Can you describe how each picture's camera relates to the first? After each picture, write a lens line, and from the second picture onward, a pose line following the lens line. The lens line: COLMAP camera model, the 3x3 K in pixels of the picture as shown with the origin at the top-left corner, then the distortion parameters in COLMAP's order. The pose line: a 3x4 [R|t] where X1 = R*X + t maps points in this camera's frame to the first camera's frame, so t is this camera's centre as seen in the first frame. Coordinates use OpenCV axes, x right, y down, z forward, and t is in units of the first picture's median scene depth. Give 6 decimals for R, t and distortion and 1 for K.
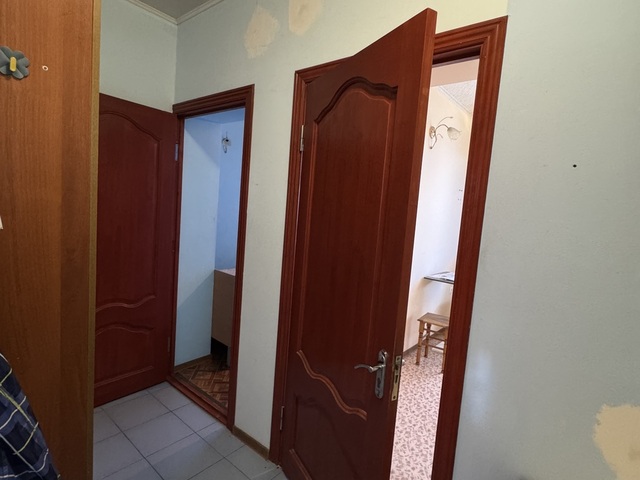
lens RADIAL K [[342.1, 0, 320.6], [0, 342.1, 240.2], [0, 0, 1]] dist [-0.000753, 0.001402]
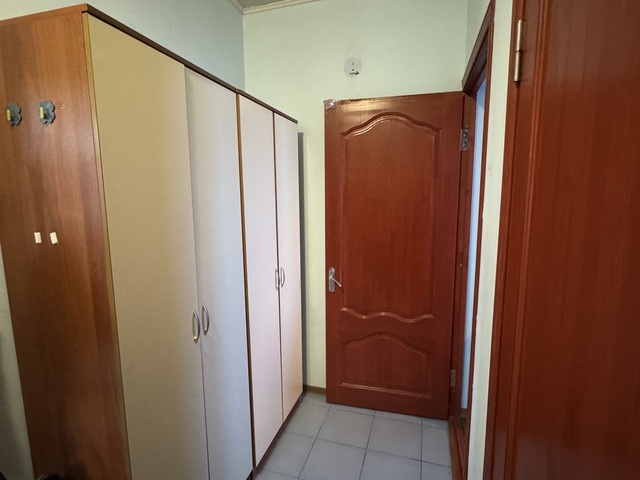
lens RADIAL K [[342.1, 0, 320.1], [0, 342.1, 239.8], [0, 0, 1]] dist [-0.000753, 0.001402]
pose [[0.378244, 0.045766, -0.924574, 0.197128], [-0.046377, 0.998460, 0.030450, -0.040266], [0.924544, 0.031361, 0.379784, 0.436050]]
